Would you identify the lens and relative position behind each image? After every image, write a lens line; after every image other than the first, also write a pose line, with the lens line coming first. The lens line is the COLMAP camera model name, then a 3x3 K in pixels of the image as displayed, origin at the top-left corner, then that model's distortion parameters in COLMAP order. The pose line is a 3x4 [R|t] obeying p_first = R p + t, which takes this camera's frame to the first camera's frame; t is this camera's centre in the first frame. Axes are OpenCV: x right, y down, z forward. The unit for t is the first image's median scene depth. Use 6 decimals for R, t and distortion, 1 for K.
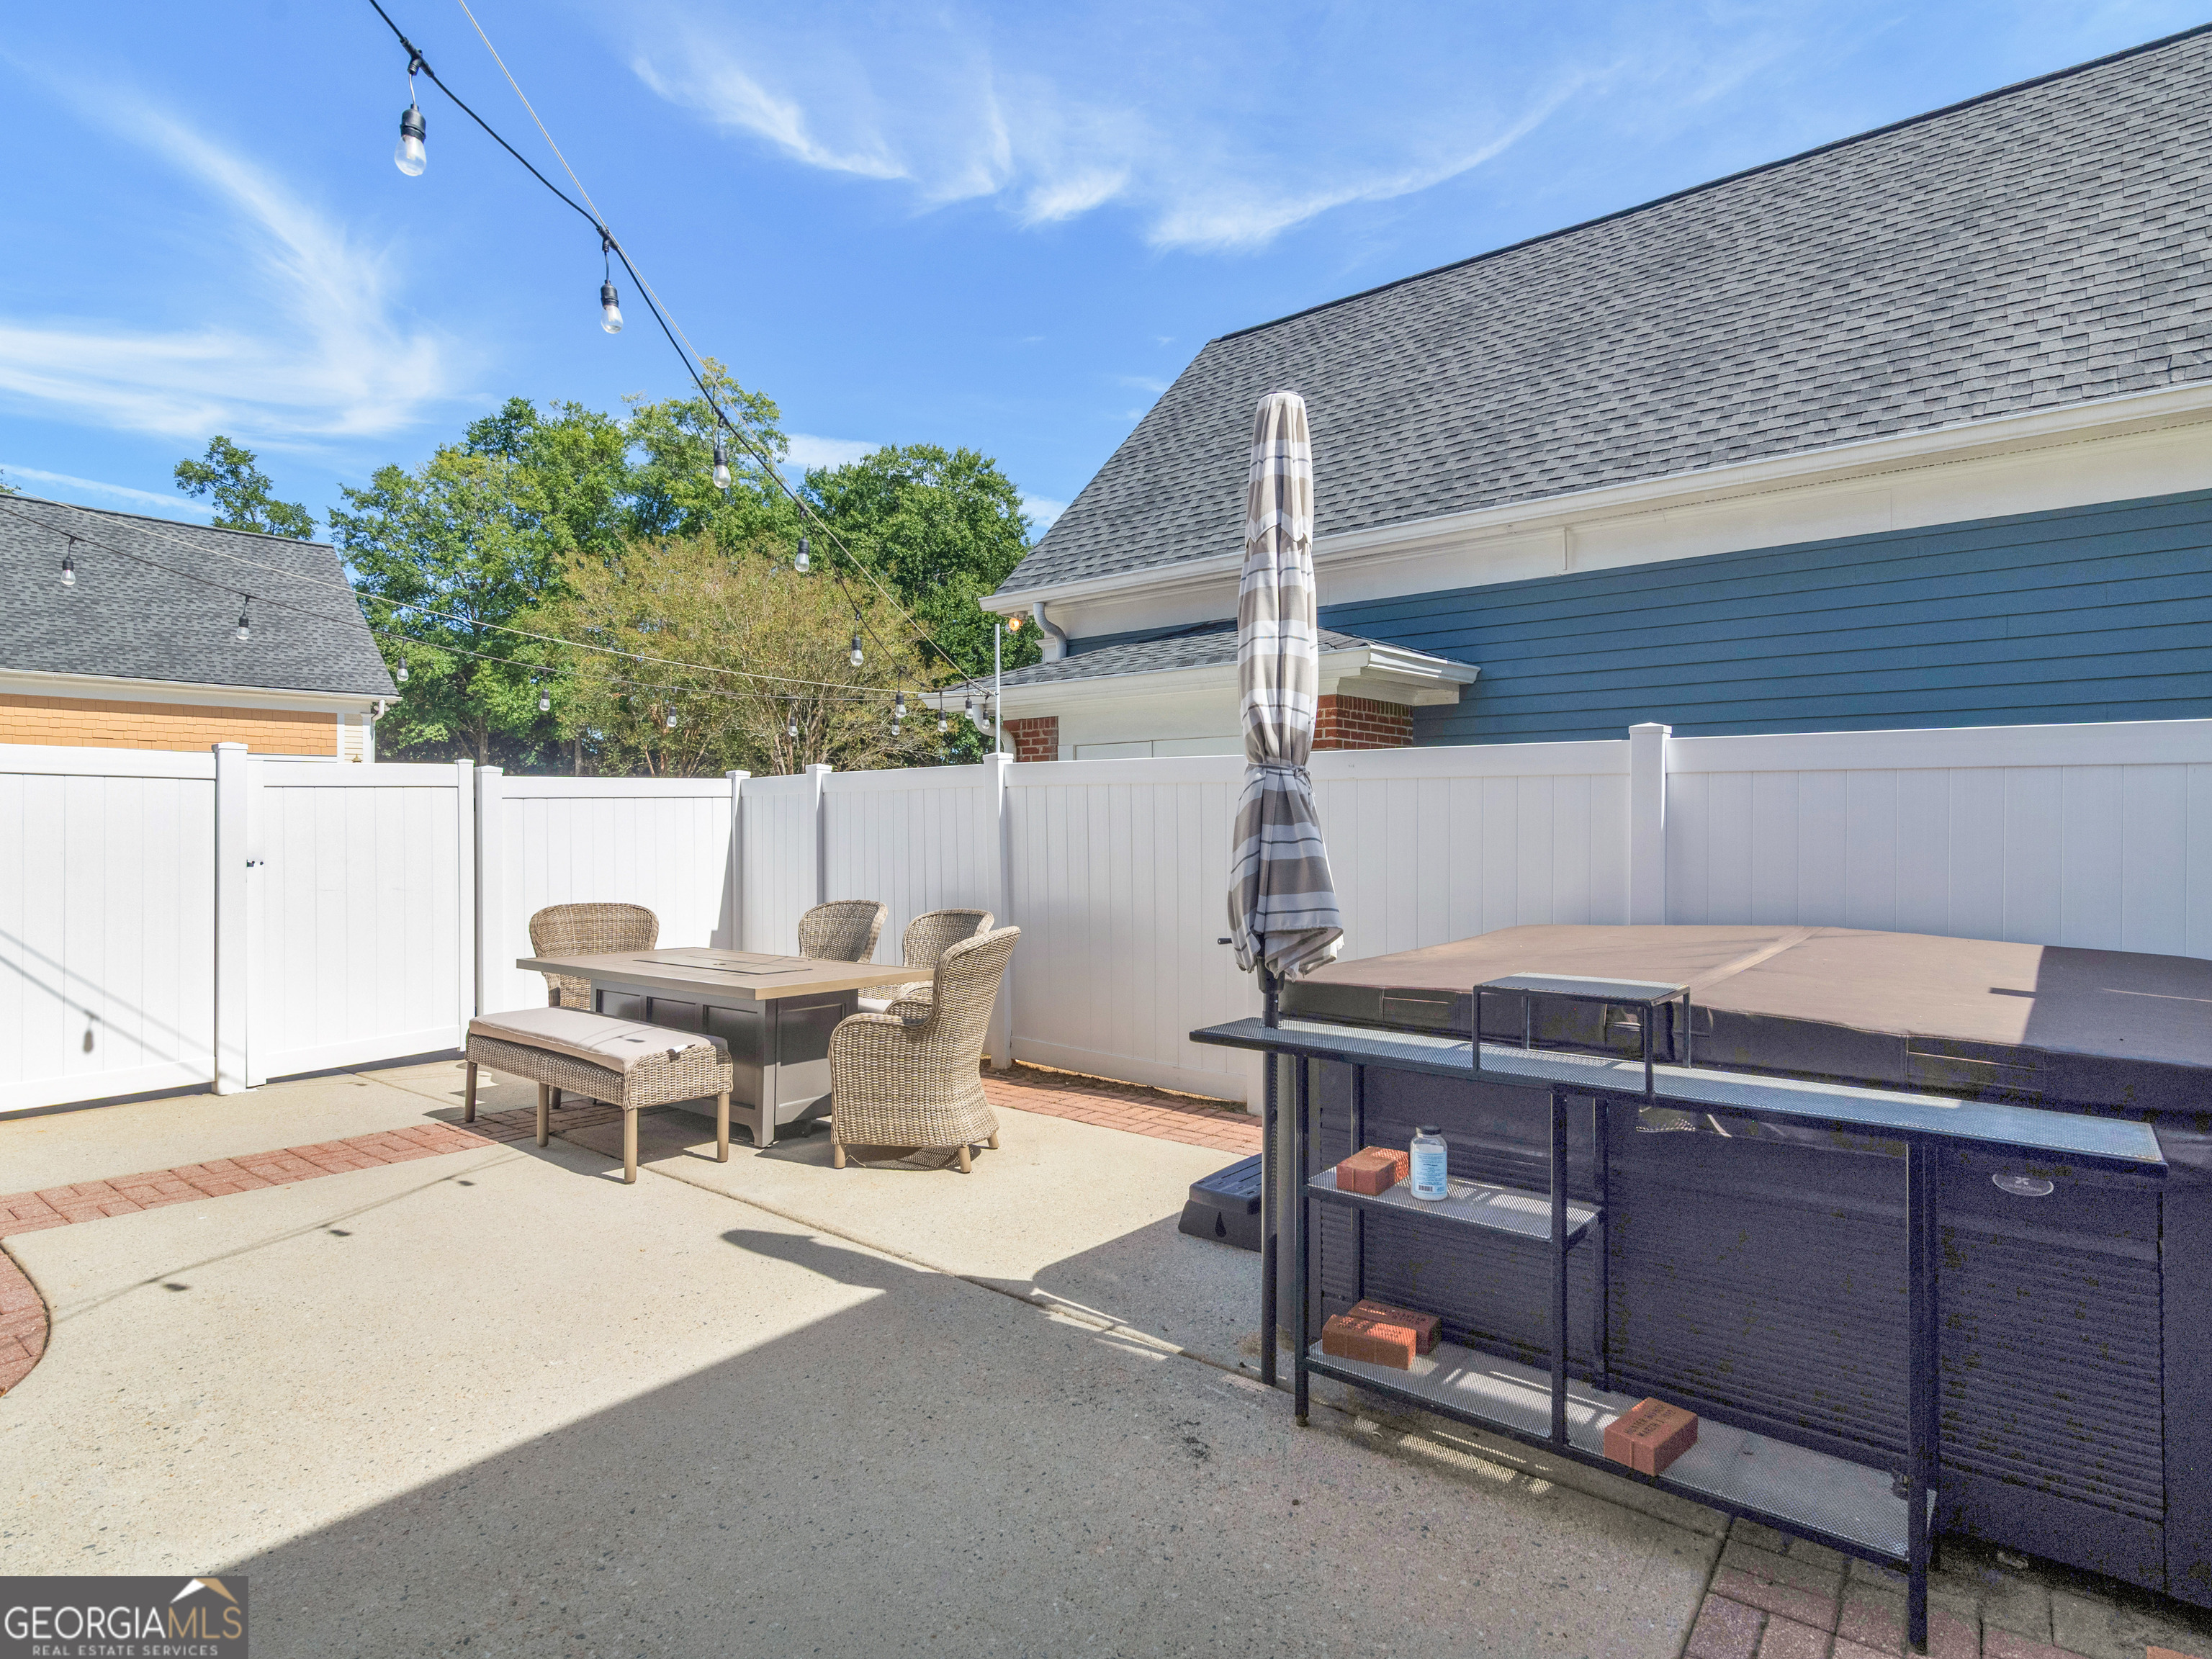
lens RADIAL K [[1143.3, 0, 1106.0], [0, 1143.3, 829.5], [0, 0, 1]] dist [0.000007, 0.000108]
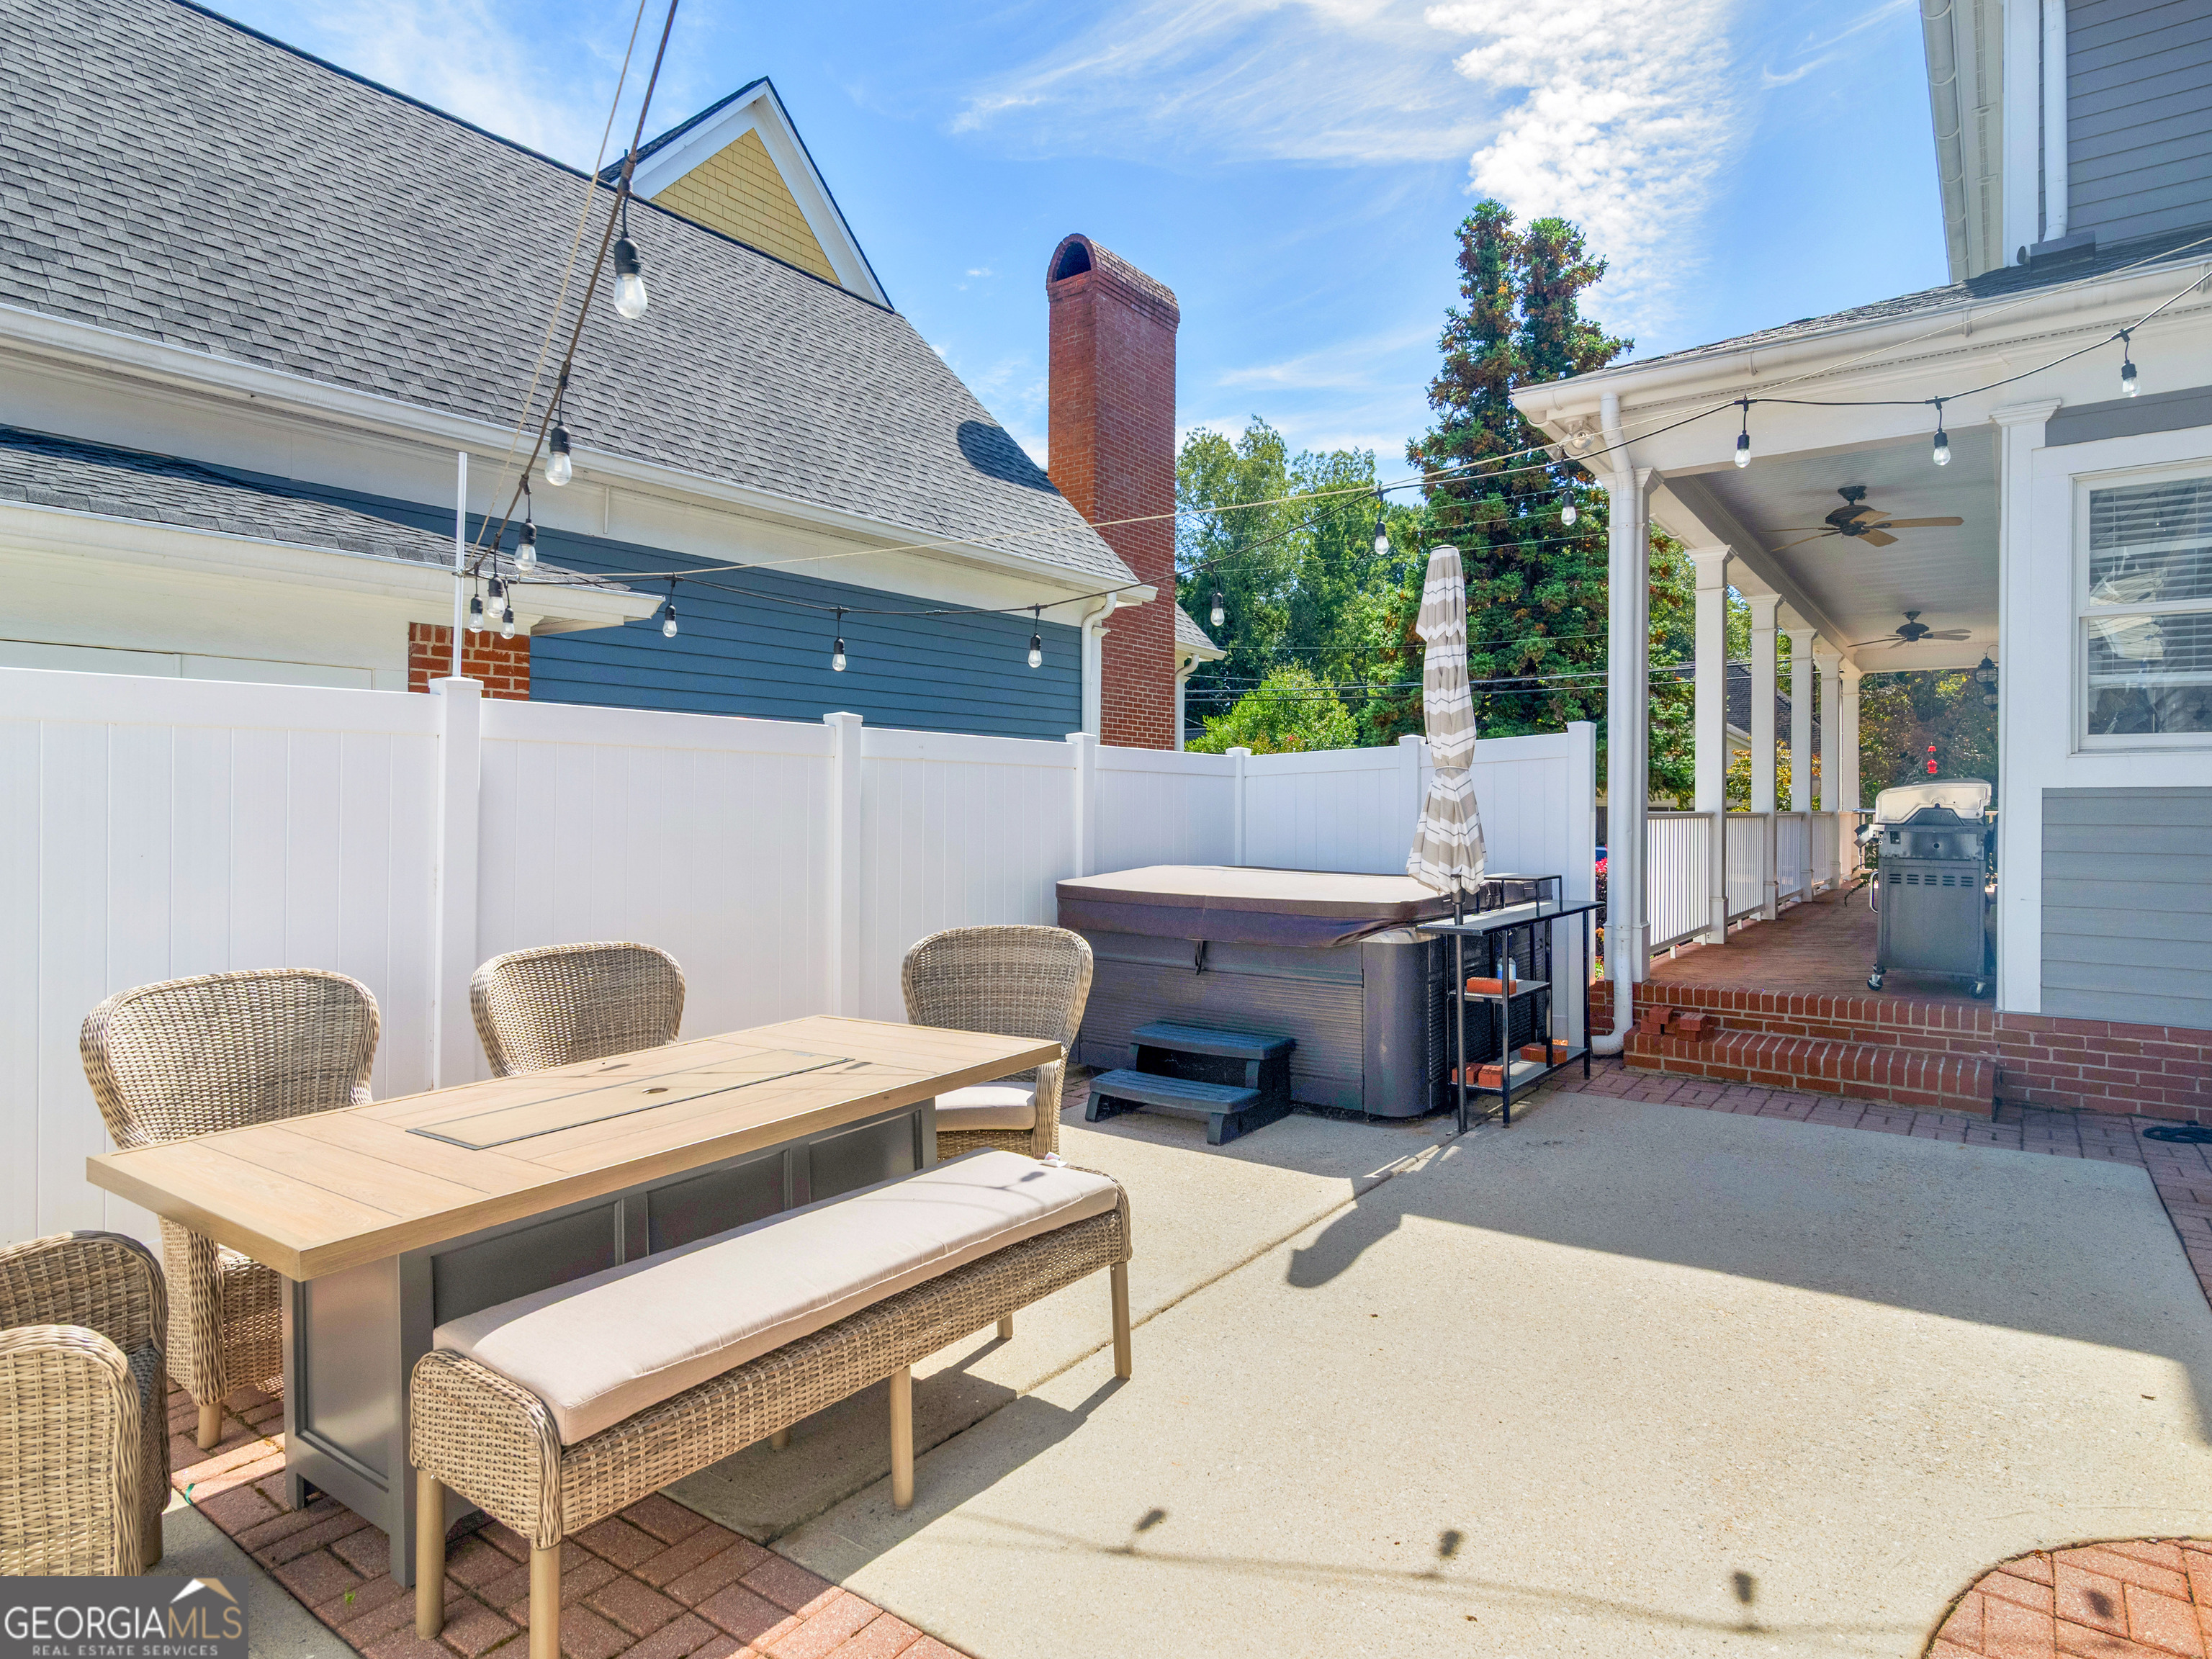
lens RADIAL K [[1281.6, 0, 1106.0], [0, 1281.6, 829.5], [0, 0, 1]] dist [0.003103, -0.018624]
pose [[-0.052784, -0.018454, 0.998435, -1.389226], [0.002511, 0.999824, 0.018613, -0.004107], [-0.998603, 0.003489, -0.052728, 1.308017]]
